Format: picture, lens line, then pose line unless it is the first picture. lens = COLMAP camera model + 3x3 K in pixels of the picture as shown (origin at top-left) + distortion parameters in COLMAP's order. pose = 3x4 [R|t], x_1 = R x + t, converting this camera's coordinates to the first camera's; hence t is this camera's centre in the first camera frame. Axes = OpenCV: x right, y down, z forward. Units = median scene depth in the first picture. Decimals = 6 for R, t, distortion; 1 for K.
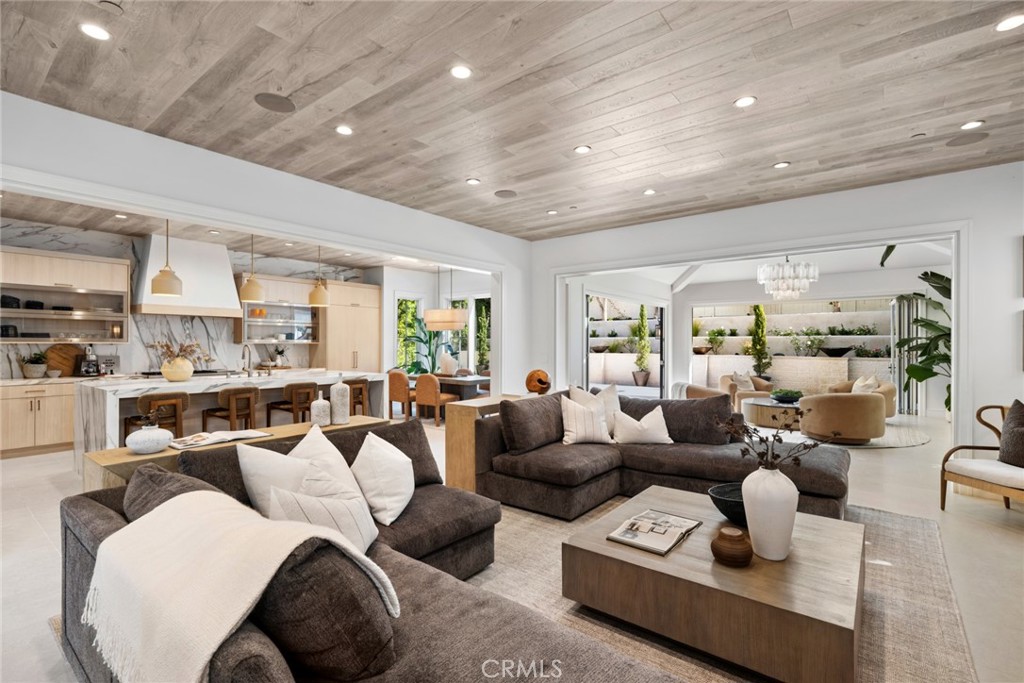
lens RADIAL K [[470.5, 0, 515.8], [0, 470.5, 342.7], [0, 0, 1]] dist [-0.003025, -0.000303]
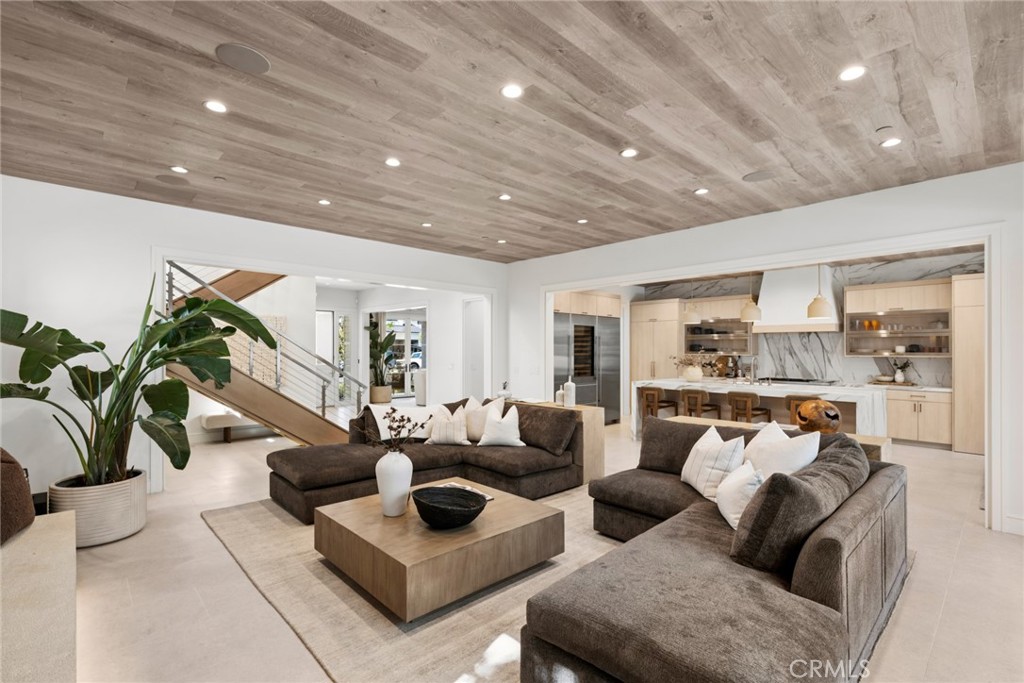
lens RADIAL K [[470.5, 0, 516.7], [0, 470.5, 346.1], [0, 0, 1]] dist [-0.003025, -0.000303]
pose [[-0.141908, -0.011430, -0.989814, 0.582564], [-0.001506, 0.999935, -0.011331, -0.008379], [0.989879, -0.000117, -0.141916, 0.483947]]
